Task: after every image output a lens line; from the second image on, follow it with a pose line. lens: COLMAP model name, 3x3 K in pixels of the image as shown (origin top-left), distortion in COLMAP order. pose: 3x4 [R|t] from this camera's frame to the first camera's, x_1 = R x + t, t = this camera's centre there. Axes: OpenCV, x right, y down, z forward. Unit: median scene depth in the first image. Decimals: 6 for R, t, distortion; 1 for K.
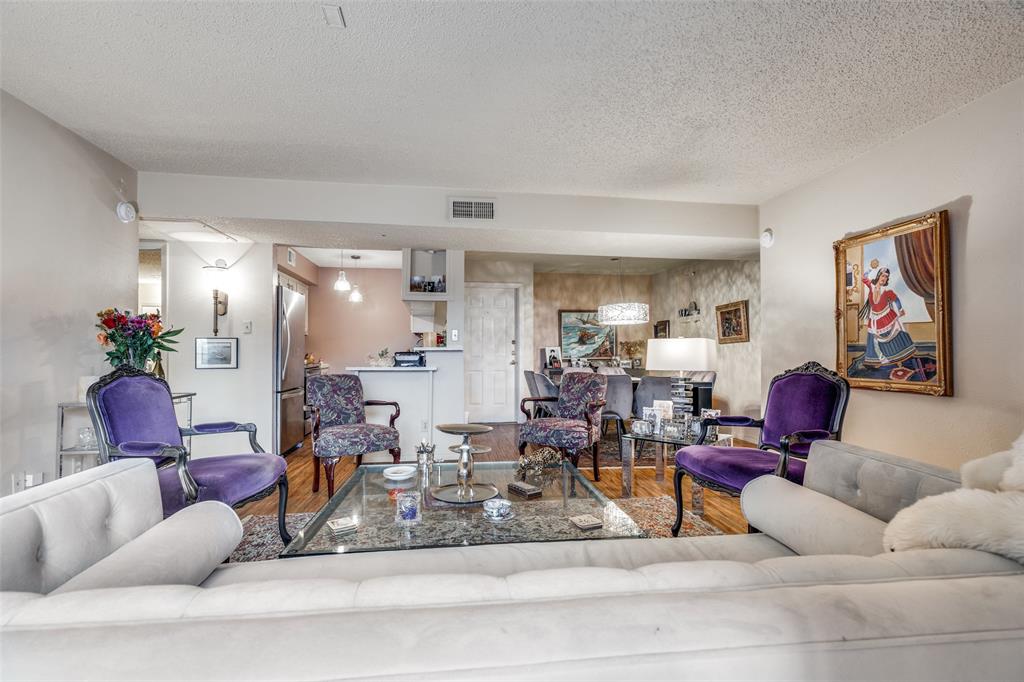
lens RADIAL K [[466.7, 0, 508.5], [0, 466.7, 347.2], [0, 0, 1]] dist [-0.004117, 0.003608]
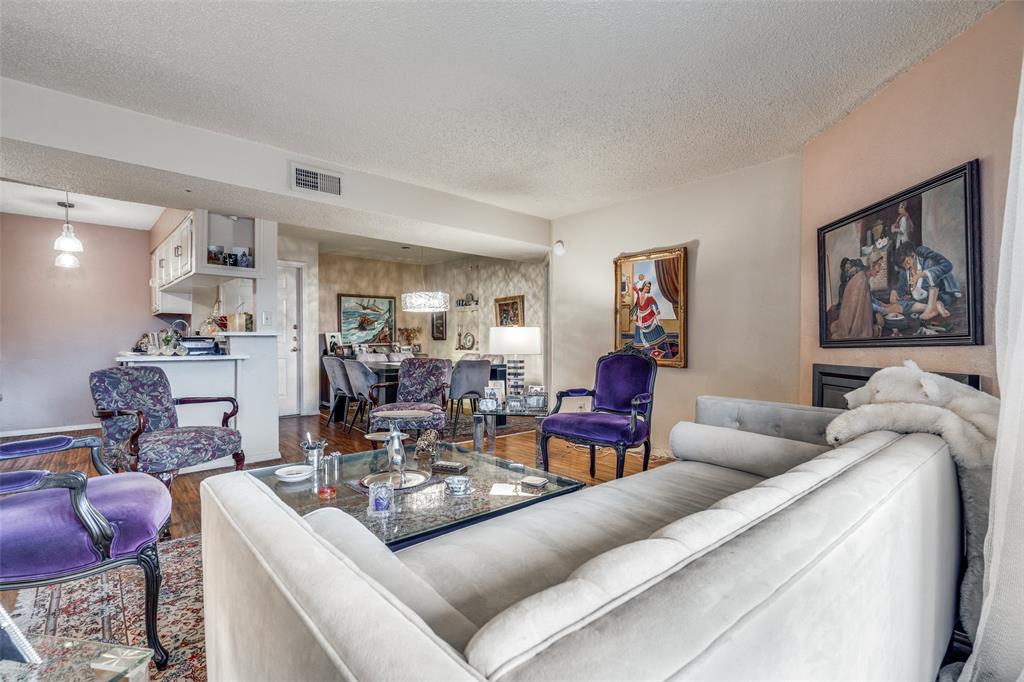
lens RADIAL K [[466.7, 0, 507.7], [0, 466.7, 346.3], [0, 0, 1]] dist [-0.004117, 0.003608]
pose [[0.829731, -0.006445, 0.558127, -0.247425], [-0.009532, 0.999624, 0.025714, -0.000030], [-0.558083, -0.026656, 0.829357, 0.026209]]
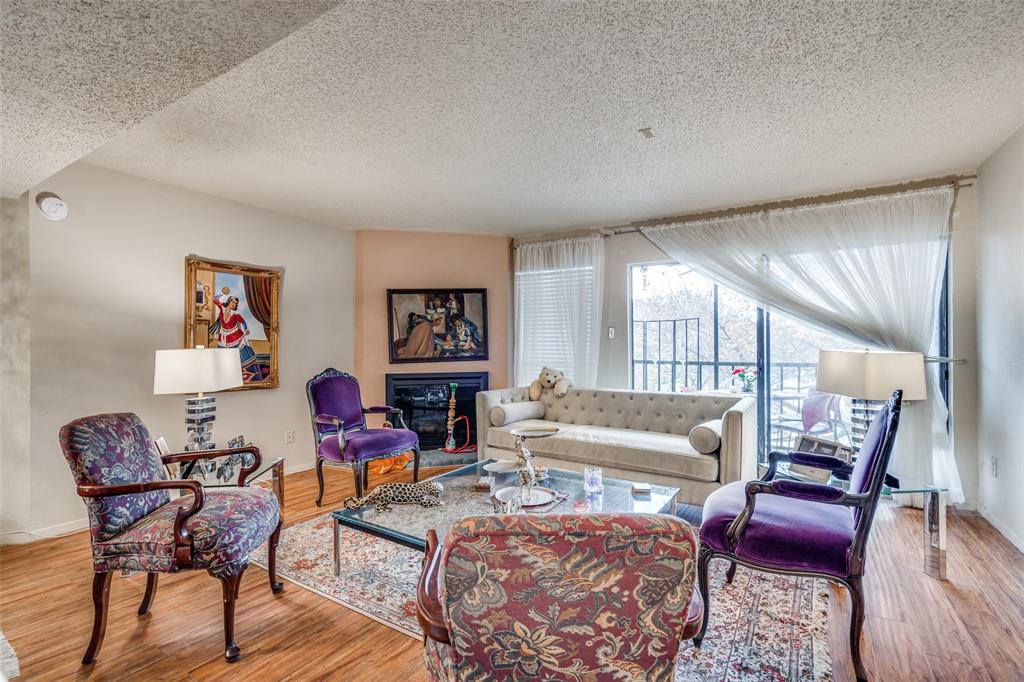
lens RADIAL K [[466.7, 0, 508.2], [0, 466.7, 347.9], [0, 0, 1]] dist [-0.004117, 0.003608]
pose [[-0.761791, 0.002925, 0.647817, -0.421483], [-0.006766, 0.999899, -0.012471, -0.010422], [-0.647788, -0.013884, -0.761694, 1.022053]]
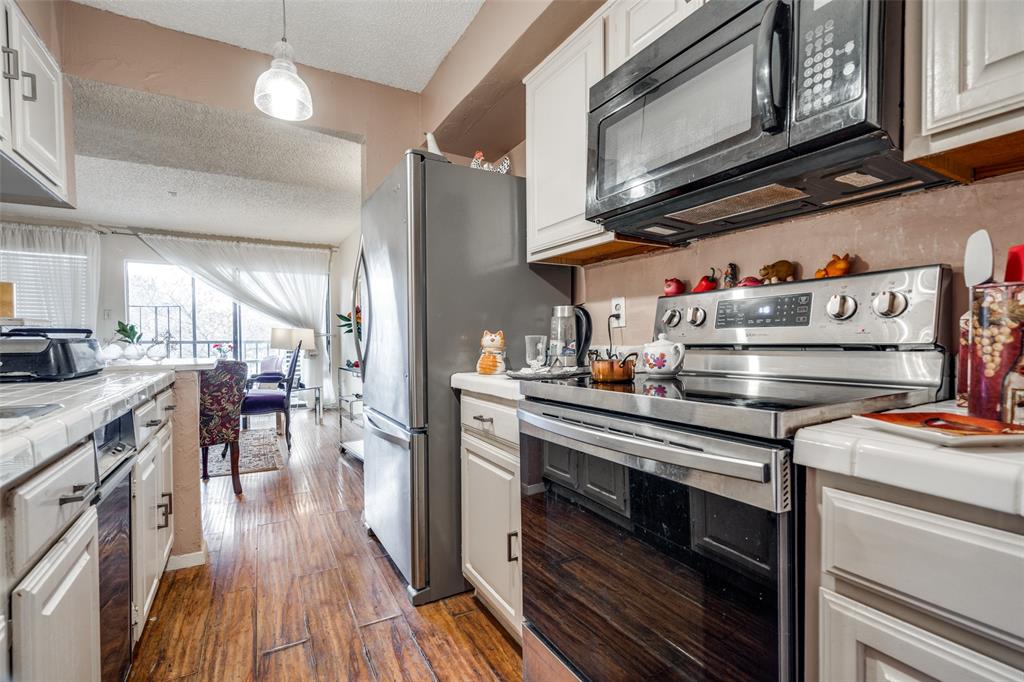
lens RADIAL K [[466.7, 0, 508.2], [0, 466.7, 348.2], [0, 0, 1]] dist [-0.004117, 0.003608]
pose [[-0.934141, 0.011872, -0.356706, -0.478893], [0.008595, 0.999905, 0.010769, 0.028519], [0.356800, 0.006994, -0.934154, 1.655266]]
